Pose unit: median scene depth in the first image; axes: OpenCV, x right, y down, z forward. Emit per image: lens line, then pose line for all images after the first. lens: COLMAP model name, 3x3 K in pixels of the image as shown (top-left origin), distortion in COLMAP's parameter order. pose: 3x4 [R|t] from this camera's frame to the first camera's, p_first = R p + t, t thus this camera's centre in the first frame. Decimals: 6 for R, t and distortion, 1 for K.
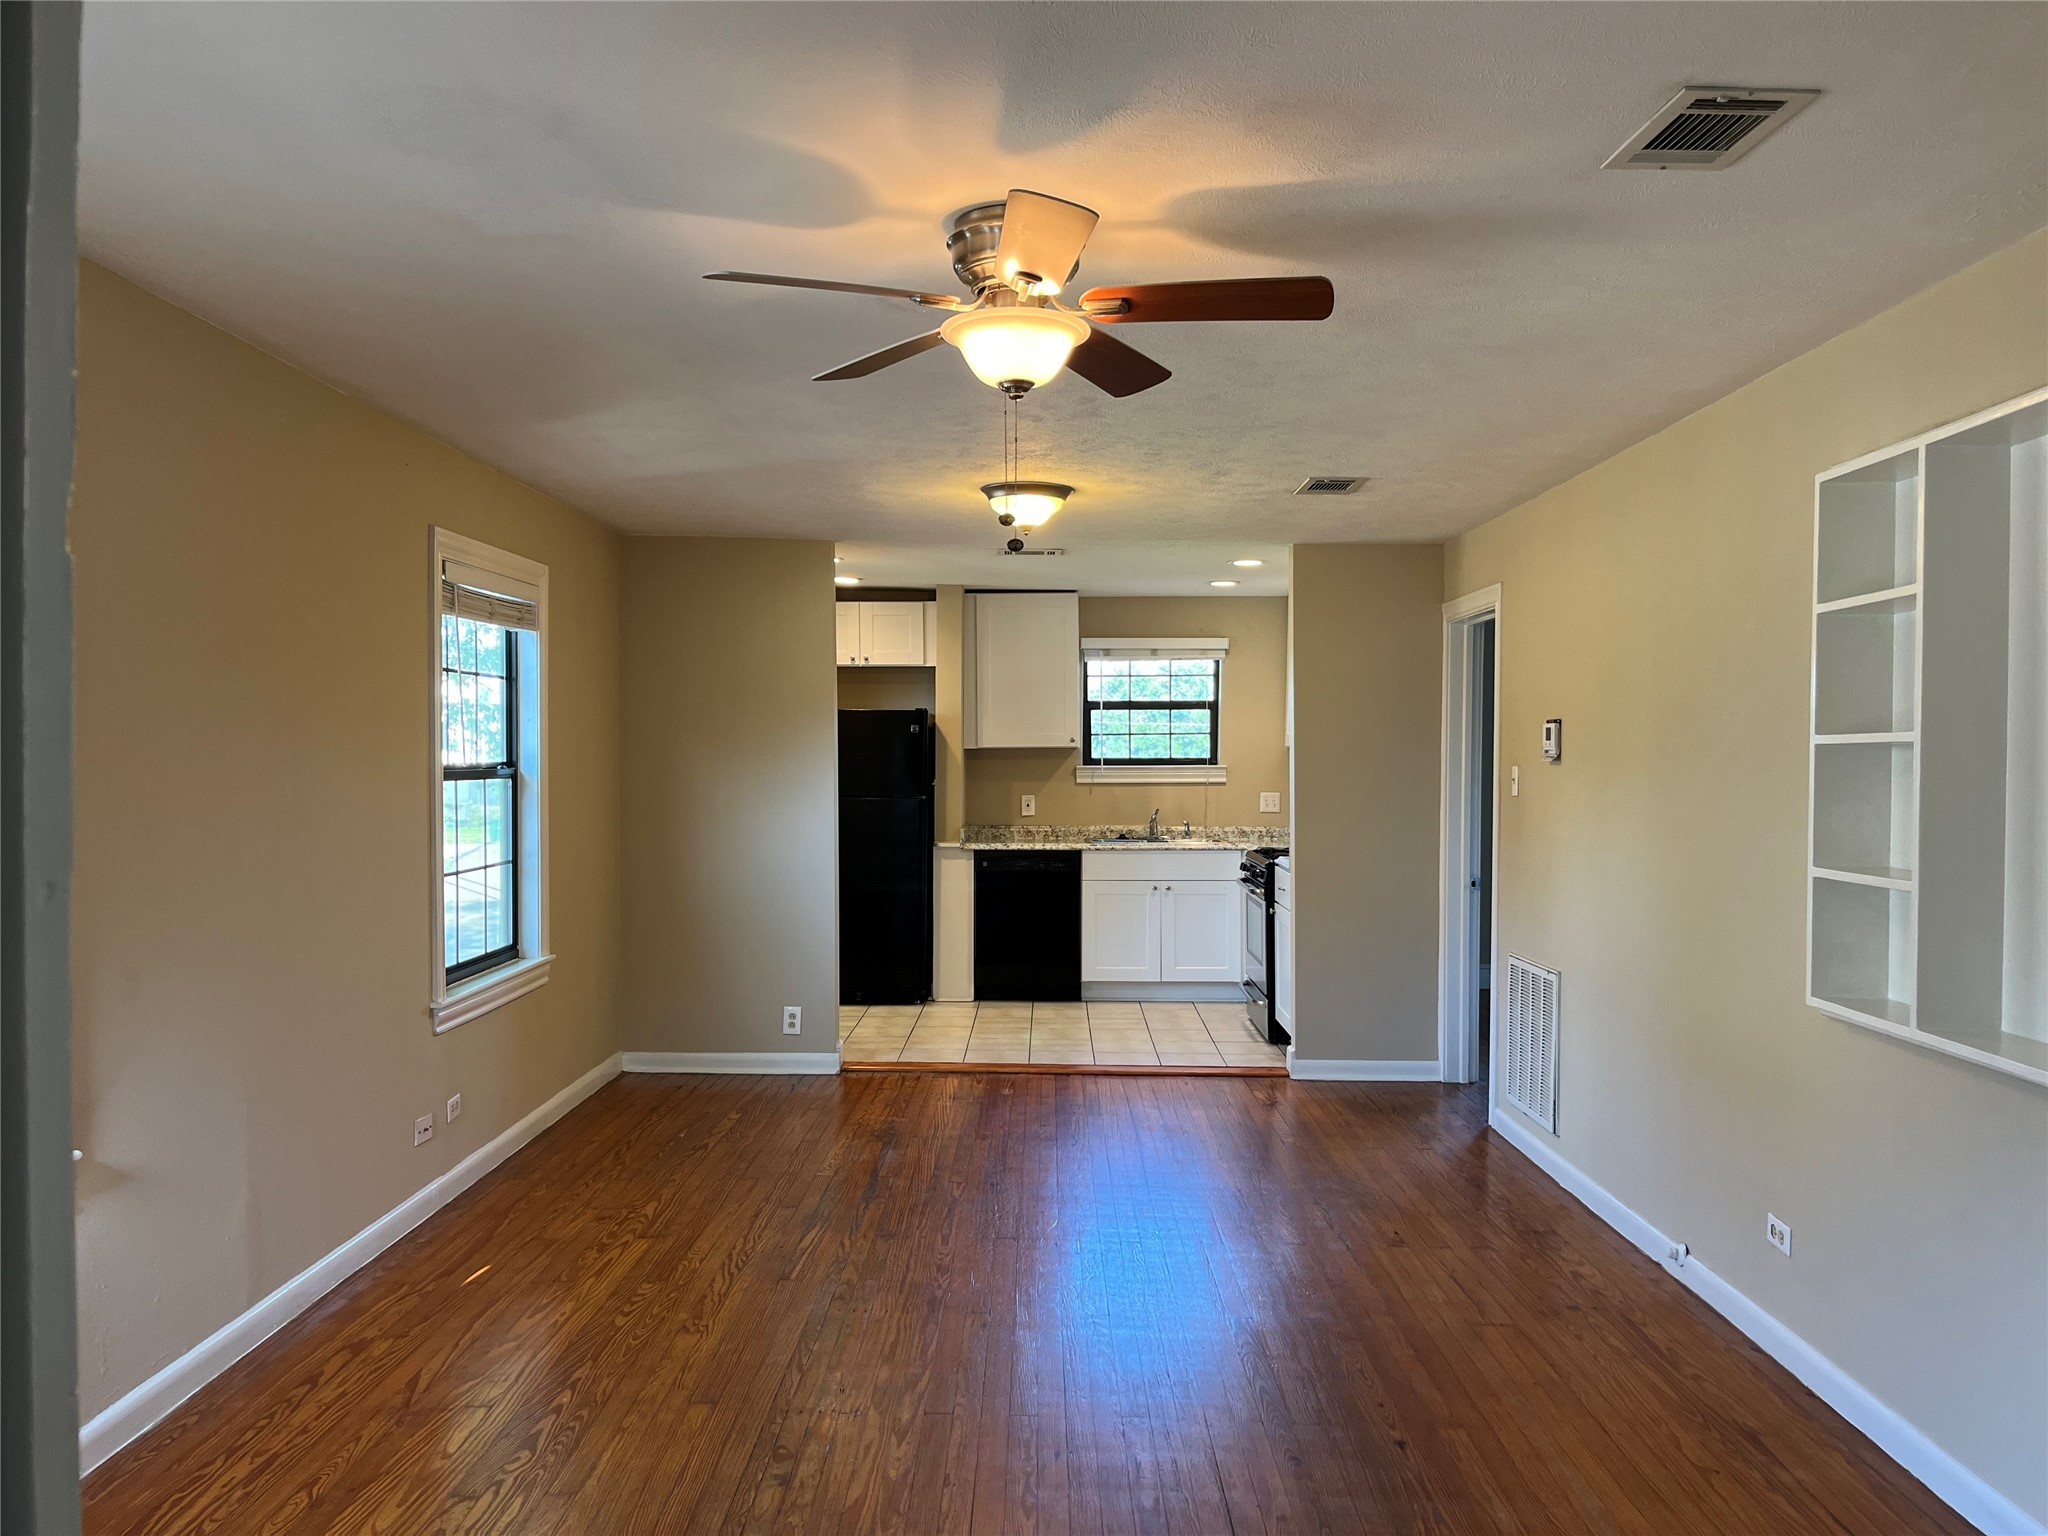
lens RADIAL K [[1560.3, 0, 1028.3], [0, 1560.3, 769.0], [0, 0, 1]] dist [0.063811, -0.050212]
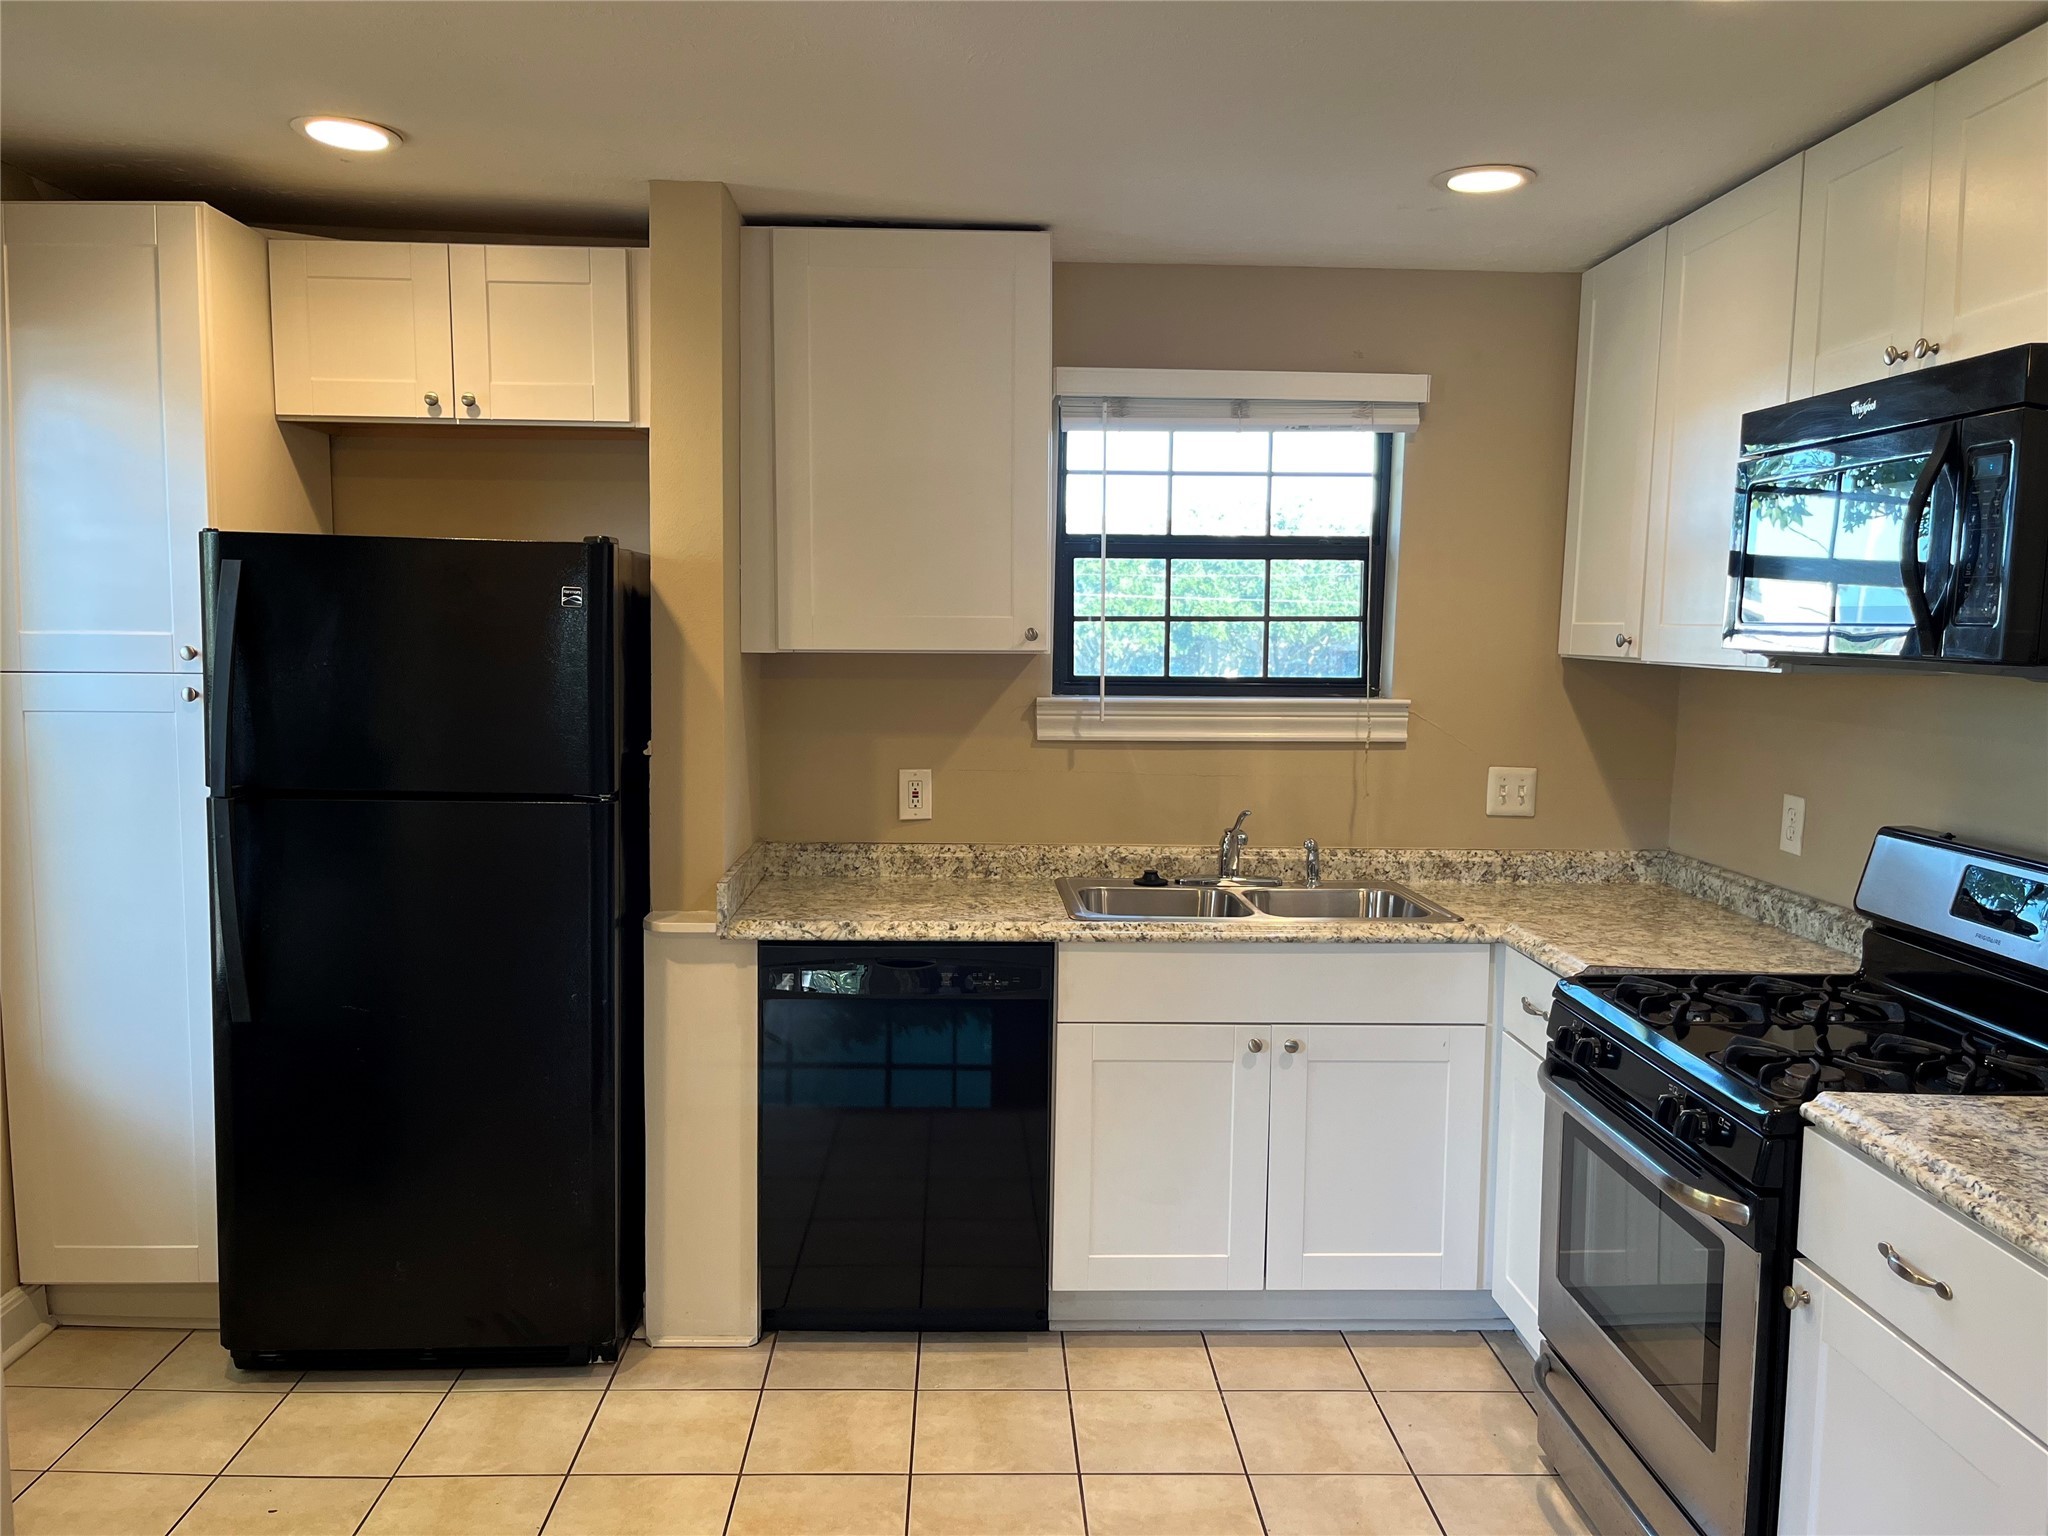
lens RADIAL K [[1560.3, 0, 1008.7], [0, 1560.3, 770.5], [0, 0, 1]] dist [0.063811, -0.050212]
pose [[0.999232, 0.009115, 0.038099, 0.008625], [-0.012260, 0.996462, 0.083149, -0.016738], [-0.037206, -0.083552, 0.995809, 0.614162]]
